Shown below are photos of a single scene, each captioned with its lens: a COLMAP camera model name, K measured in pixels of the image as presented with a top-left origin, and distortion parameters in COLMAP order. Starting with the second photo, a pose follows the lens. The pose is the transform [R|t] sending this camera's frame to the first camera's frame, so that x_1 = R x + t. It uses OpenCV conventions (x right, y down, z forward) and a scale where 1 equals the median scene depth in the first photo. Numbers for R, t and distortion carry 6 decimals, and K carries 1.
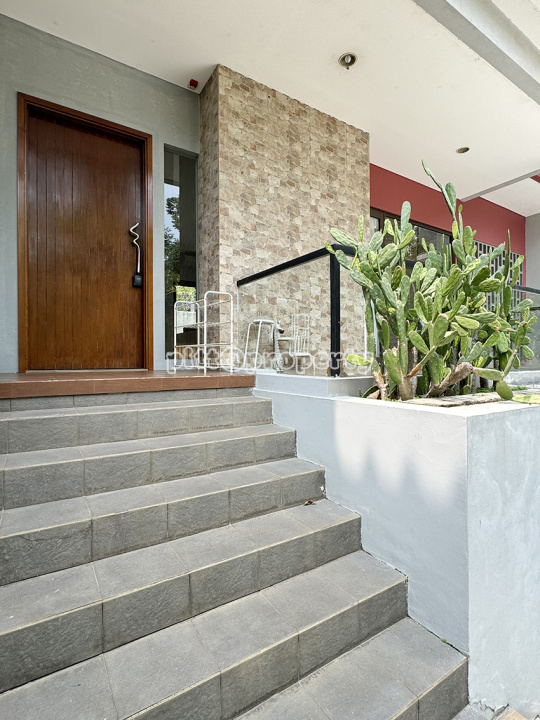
lens RADIAL K [[372.0, 0, 271.1], [0, 372.0, 360.8], [0, 0, 1]] dist [-0.004445, 0.000379]
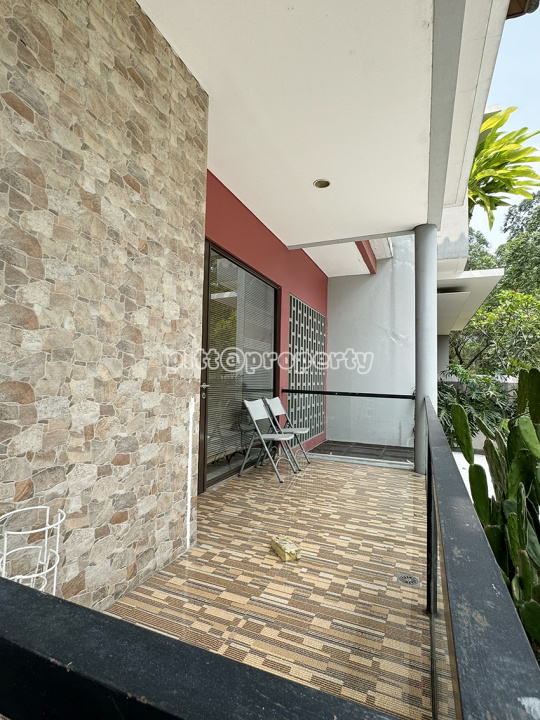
lens RADIAL K [[372.0, 0, 270.4], [0, 372.0, 359.2], [0, 0, 1]] dist [-0.004445, 0.000379]
pose [[0.817129, 0.047184, 0.574521, 0.053247], [-0.016313, 0.998138, -0.058774, -0.222860], [-0.576224, 0.038654, 0.816377, 0.575007]]
